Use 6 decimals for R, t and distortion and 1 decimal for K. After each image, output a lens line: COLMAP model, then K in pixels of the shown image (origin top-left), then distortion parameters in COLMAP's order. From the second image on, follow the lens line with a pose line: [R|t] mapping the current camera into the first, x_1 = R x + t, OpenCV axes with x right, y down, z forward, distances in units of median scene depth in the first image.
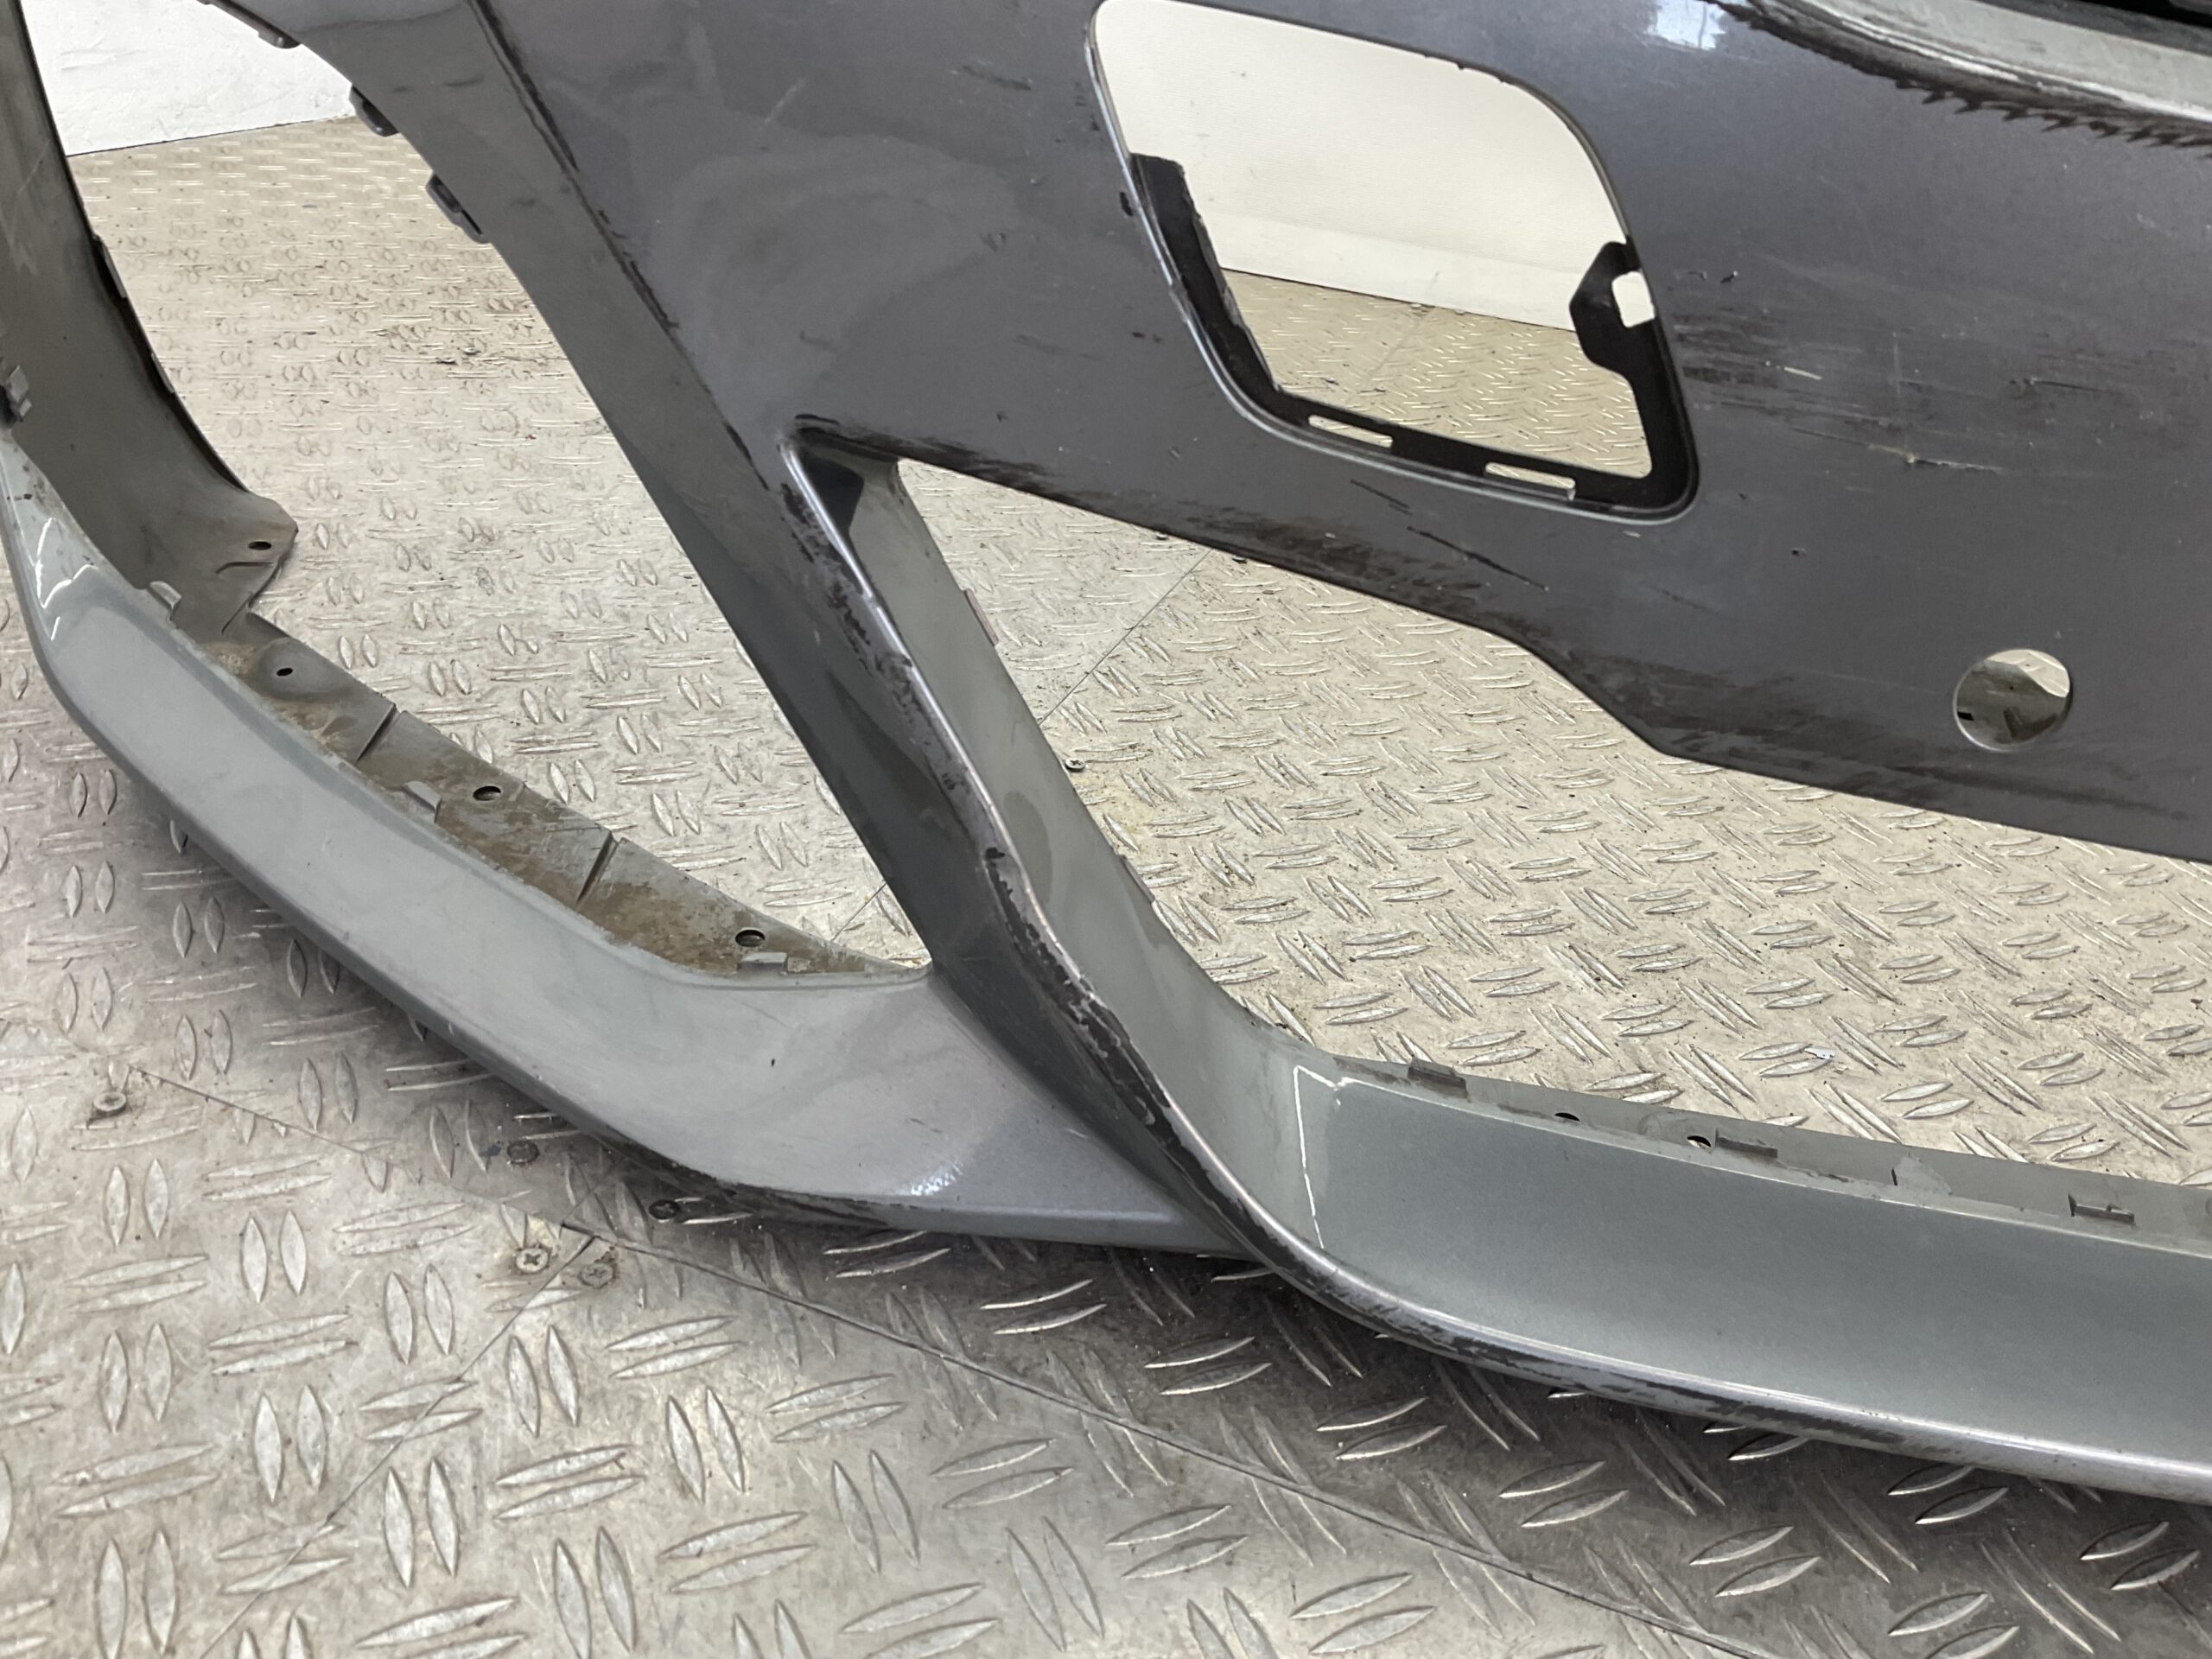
lens RADIAL K [[1826.1, 0, 1100.6], [0, 1826.1, 812.6], [0, 0, 1]] dist [0.039773, -0.080561]
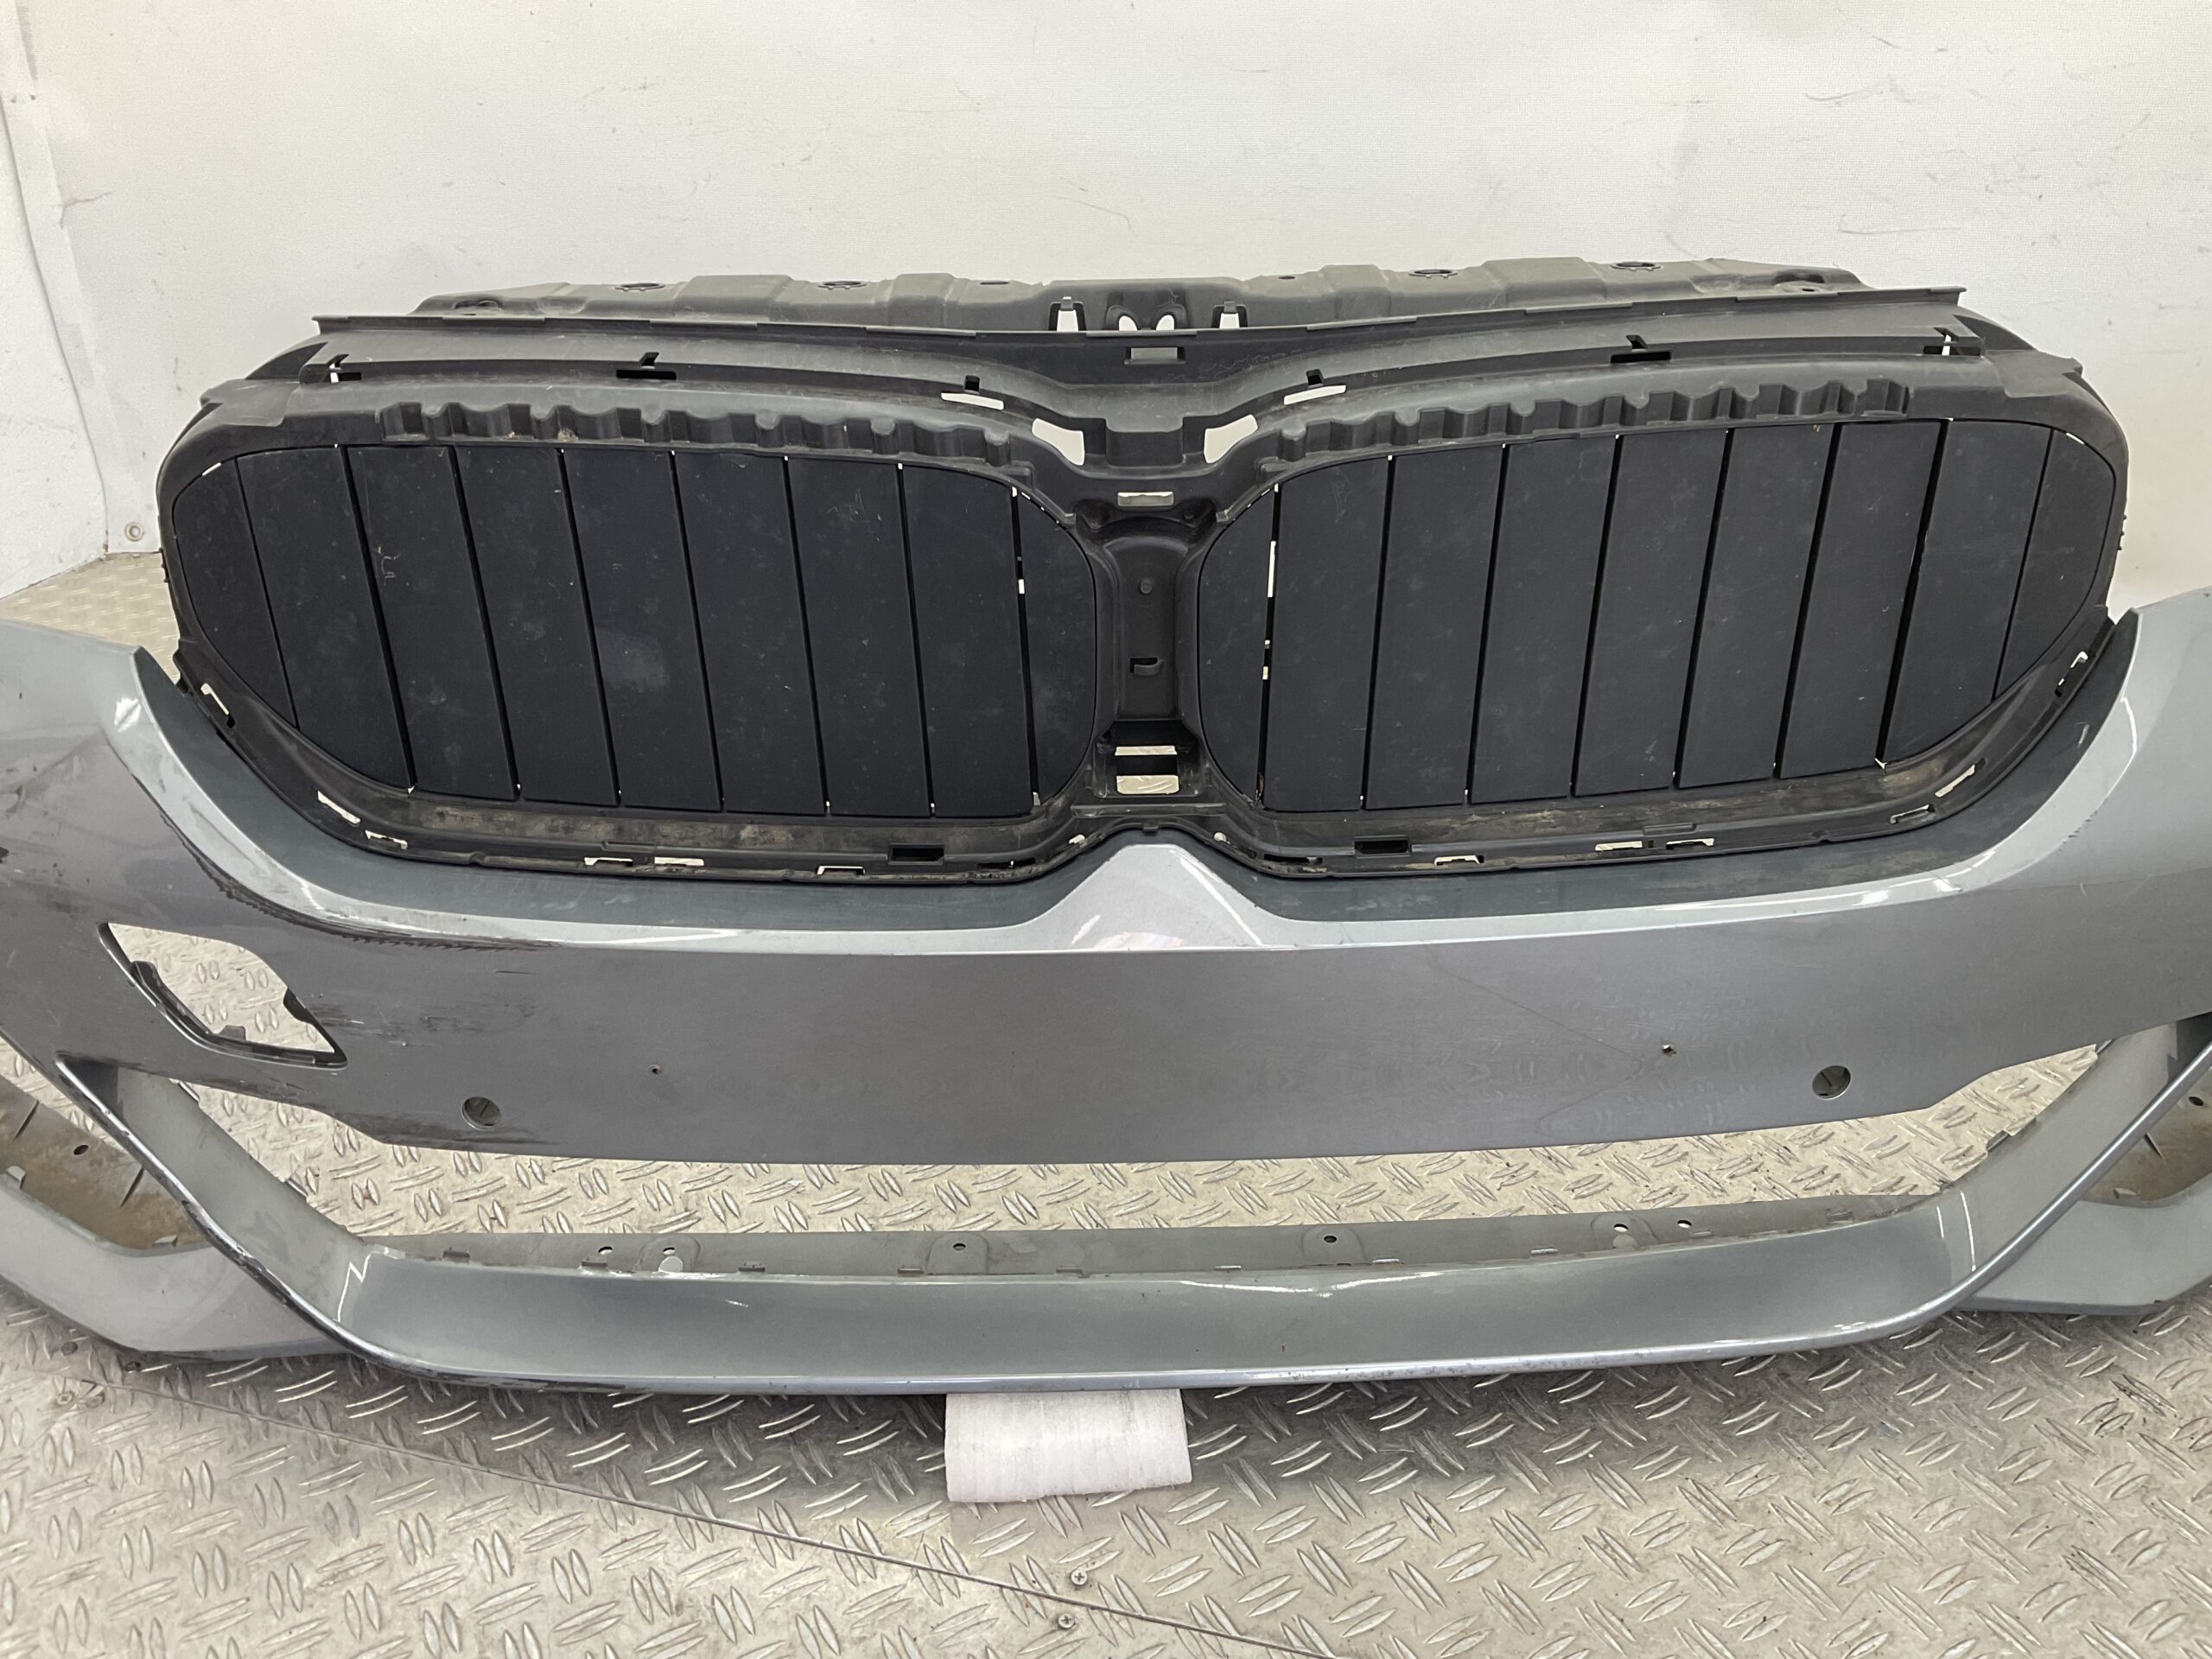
lens RADIAL K [[1826.1, 0, 1110.9], [0, 1826.1, 815.8], [0, 0, 1]] dist [0.039773, -0.080561]
pose [[0.988649, -0.149567, 0.014207, 1.025857], [0.149880, 0.988404, -0.024368, -0.205544], [-0.010397, 0.026221, 0.999602, -1.235206]]
